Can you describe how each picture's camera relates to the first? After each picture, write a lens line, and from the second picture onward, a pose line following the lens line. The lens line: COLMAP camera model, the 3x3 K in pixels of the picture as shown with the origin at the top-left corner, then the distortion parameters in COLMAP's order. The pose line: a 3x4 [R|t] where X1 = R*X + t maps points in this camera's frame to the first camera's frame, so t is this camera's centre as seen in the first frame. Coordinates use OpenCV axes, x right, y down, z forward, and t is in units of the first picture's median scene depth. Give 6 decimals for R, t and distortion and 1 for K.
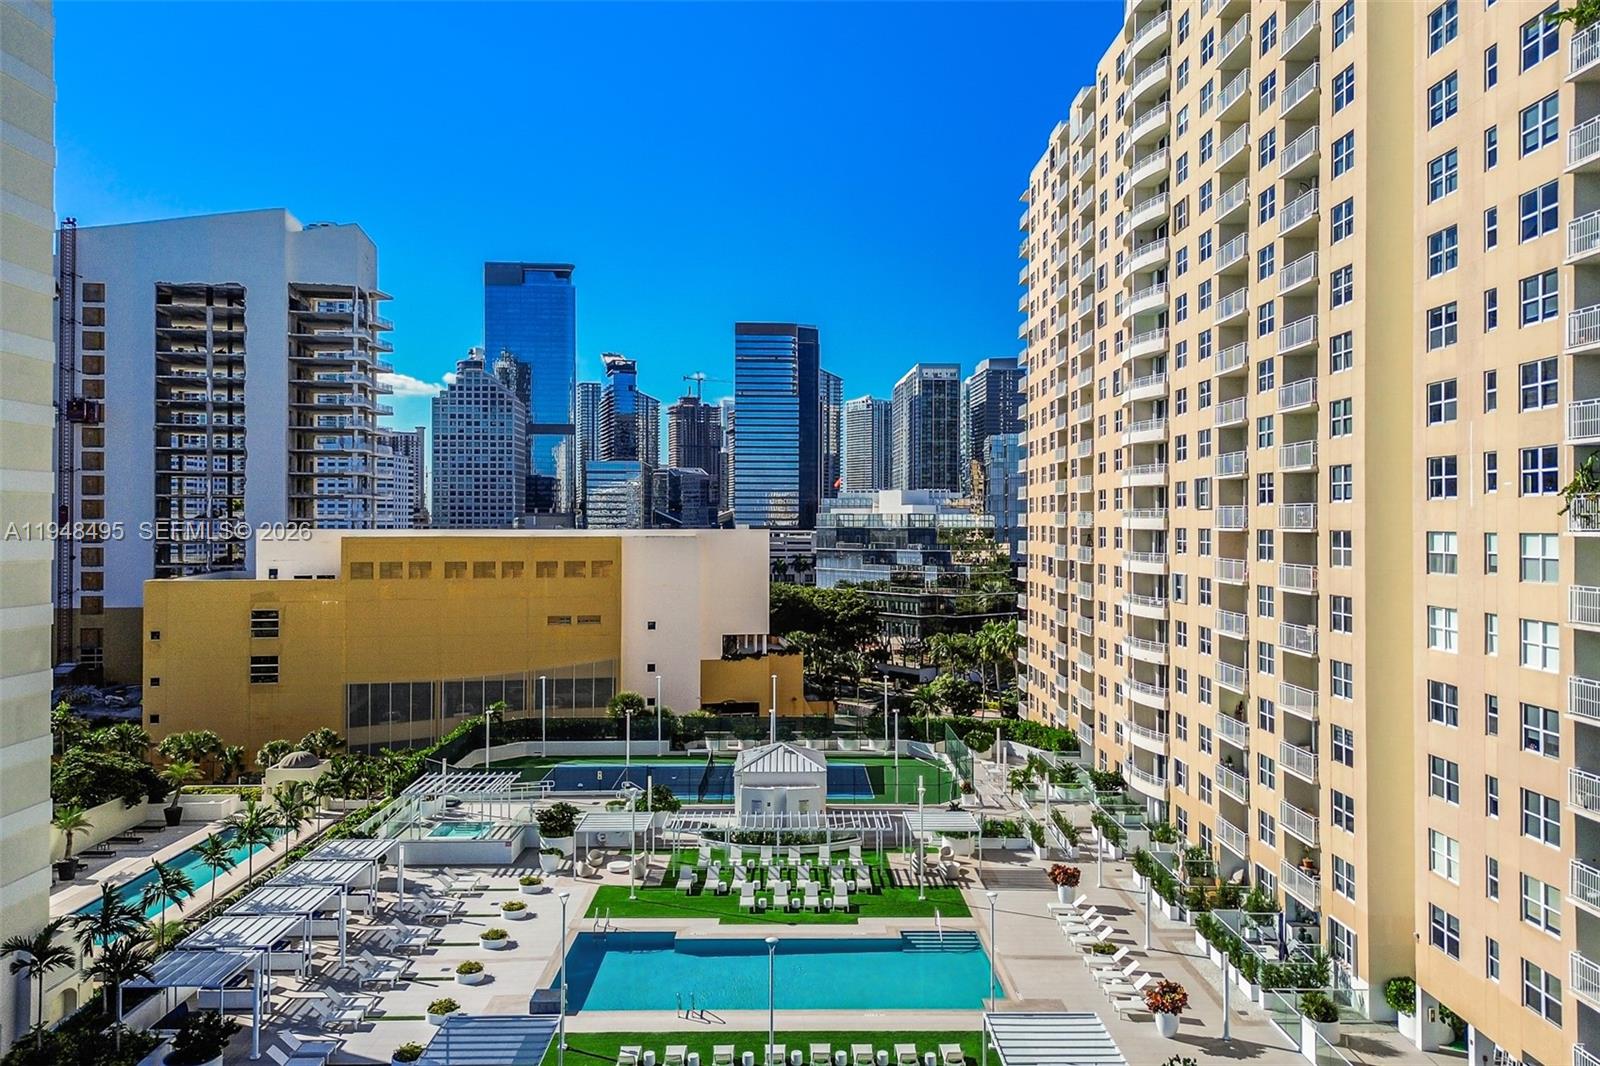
lens RADIAL K [[1144.6, 0, 800.0], [0, 1144.6, 533.0], [0, 0, 1]] dist [0.048858, -0.038268]
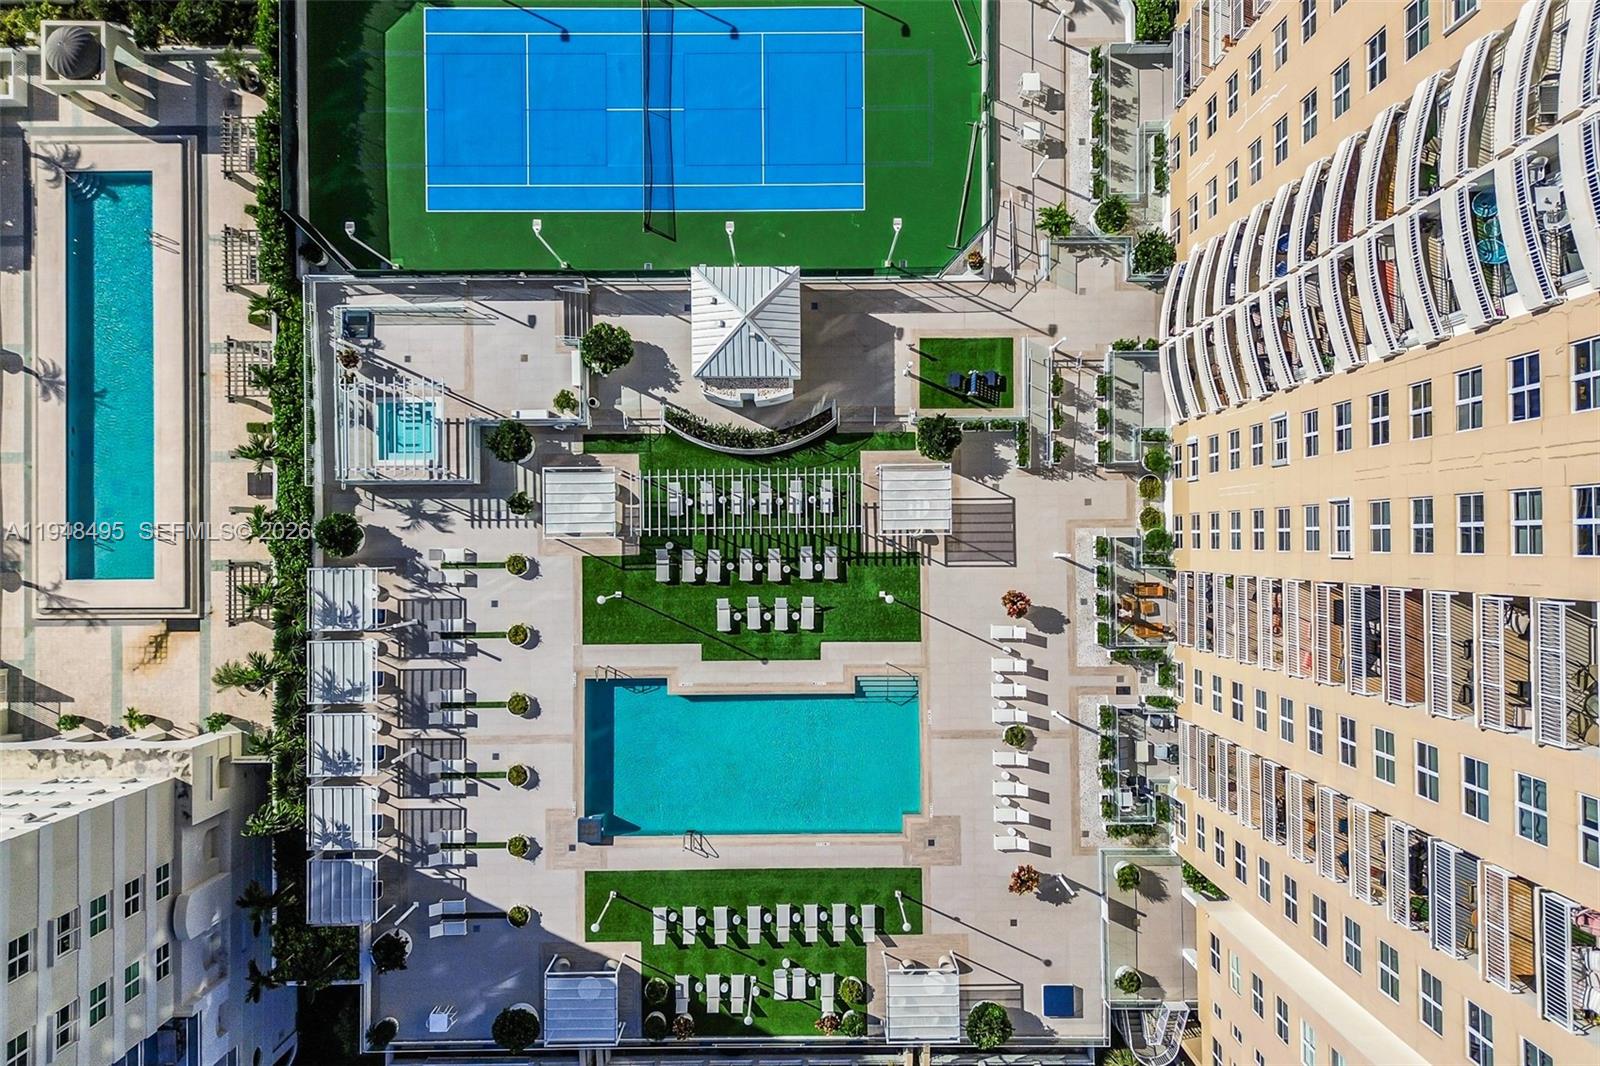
lens RADIAL K [[1144.6, 0, 800.0], [0, 1144.6, 533.0], [0, 0, 1]] dist [0.048858, -0.038268]
pose [[0.999976, 0.006934, -0.000277, 0.013467], [0.000232, 0.006438, 0.999979, -0.370828], [0.006936, -0.999955, 0.006436, 0.505324]]
